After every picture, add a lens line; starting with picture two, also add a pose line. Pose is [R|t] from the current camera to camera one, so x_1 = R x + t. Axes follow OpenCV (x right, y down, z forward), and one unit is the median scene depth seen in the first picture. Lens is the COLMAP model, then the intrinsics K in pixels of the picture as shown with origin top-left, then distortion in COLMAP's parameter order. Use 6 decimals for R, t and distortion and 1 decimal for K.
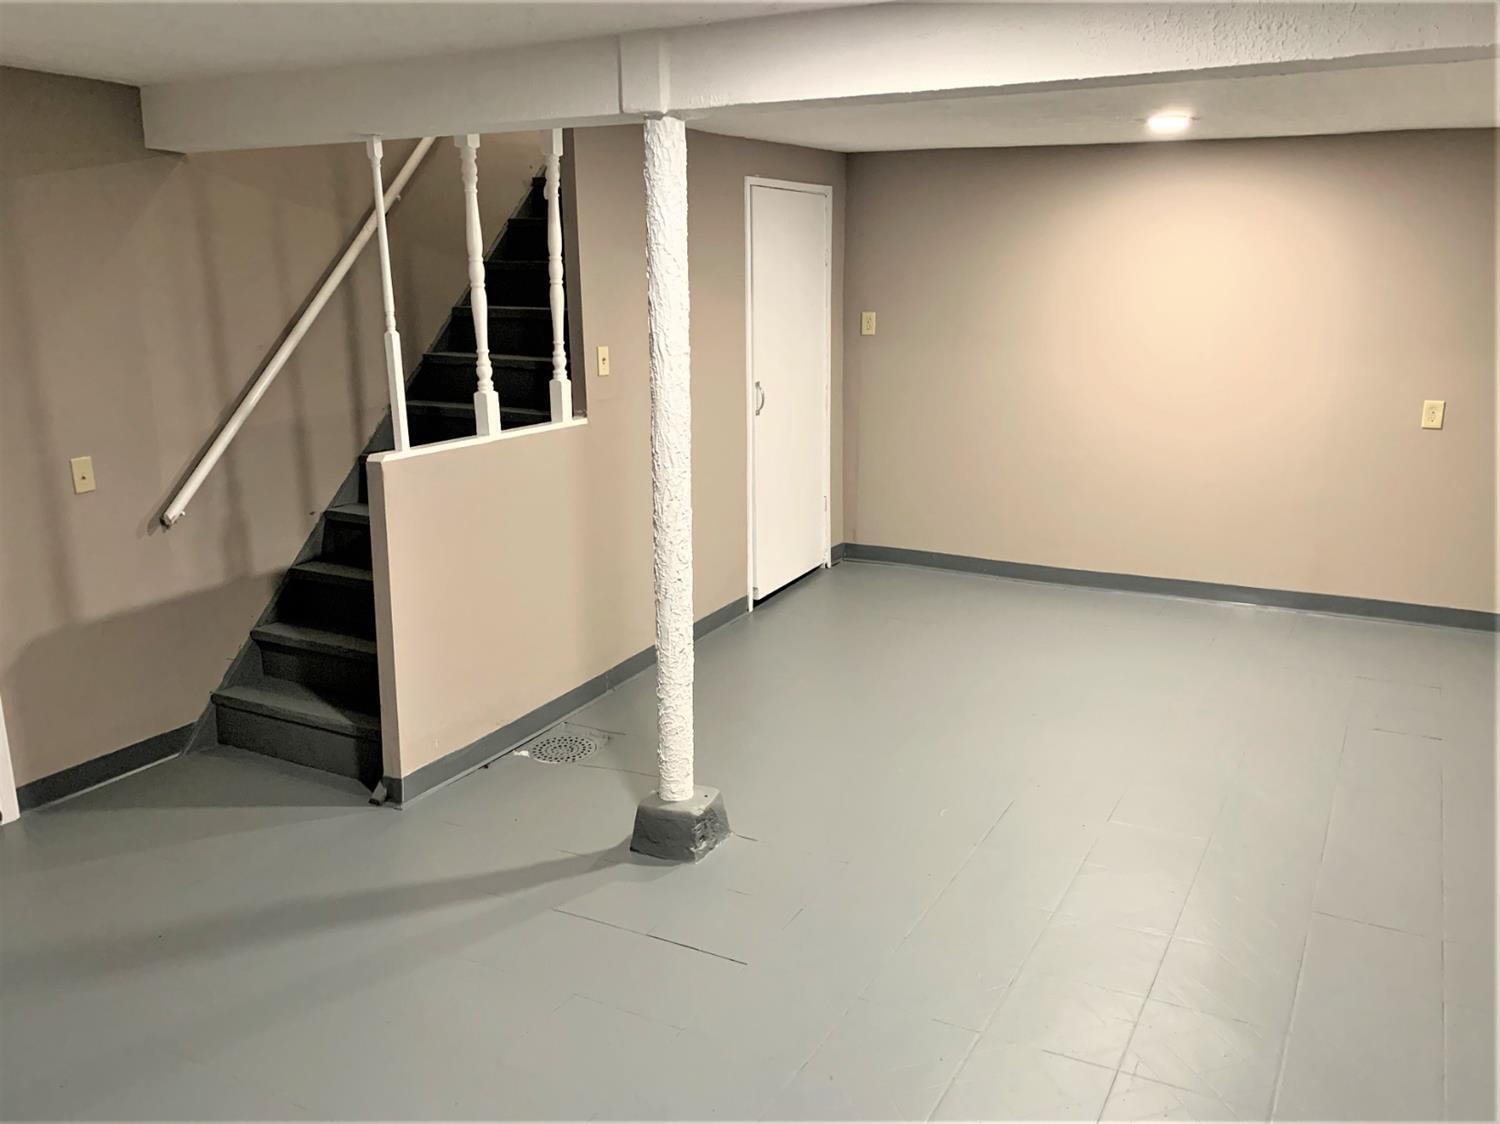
lens RADIAL K [[1238.2, 0, 750.0], [0, 1238.2, 562.0], [0, 0, 1]] dist [0.004956, 0.002975]
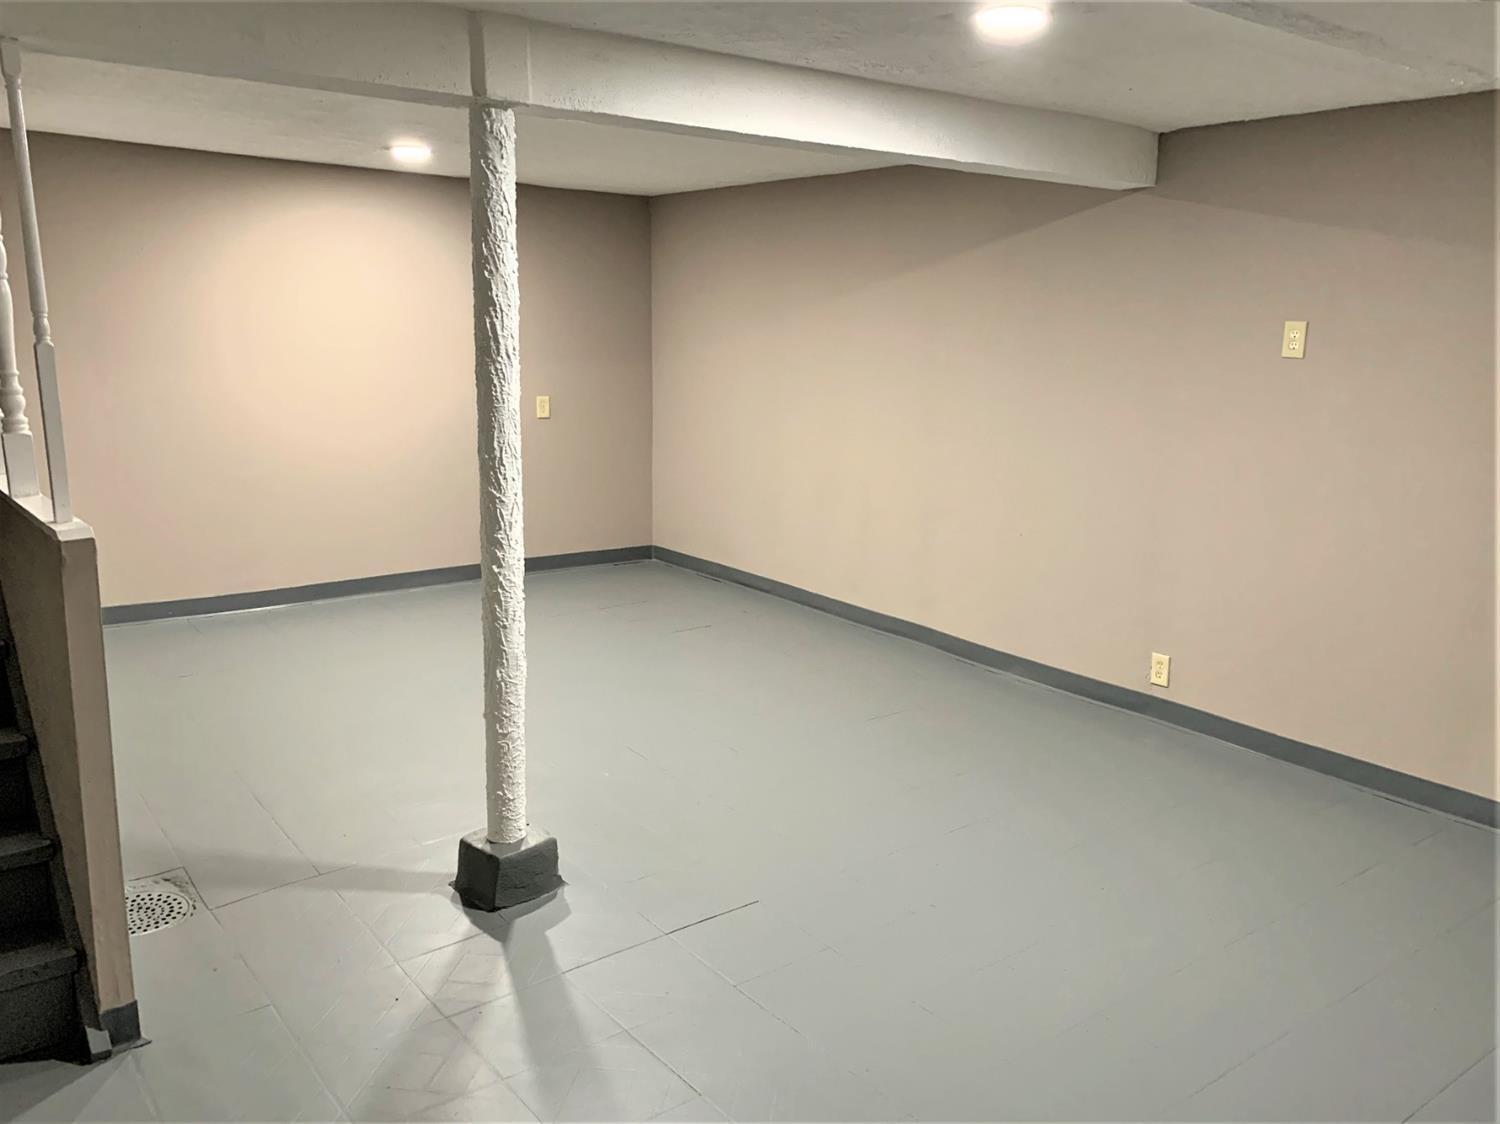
lens RADIAL K [[1238.2, 0, 750.0], [0, 1238.2, 562.0], [0, 0, 1]] dist [0.004956, 0.002975]
pose [[0.395072, -0.170177, 0.902750, -0.874294], [0.195377, 0.975775, 0.098440, -0.074401], [-0.897634, 0.137486, 0.418750, 0.465555]]
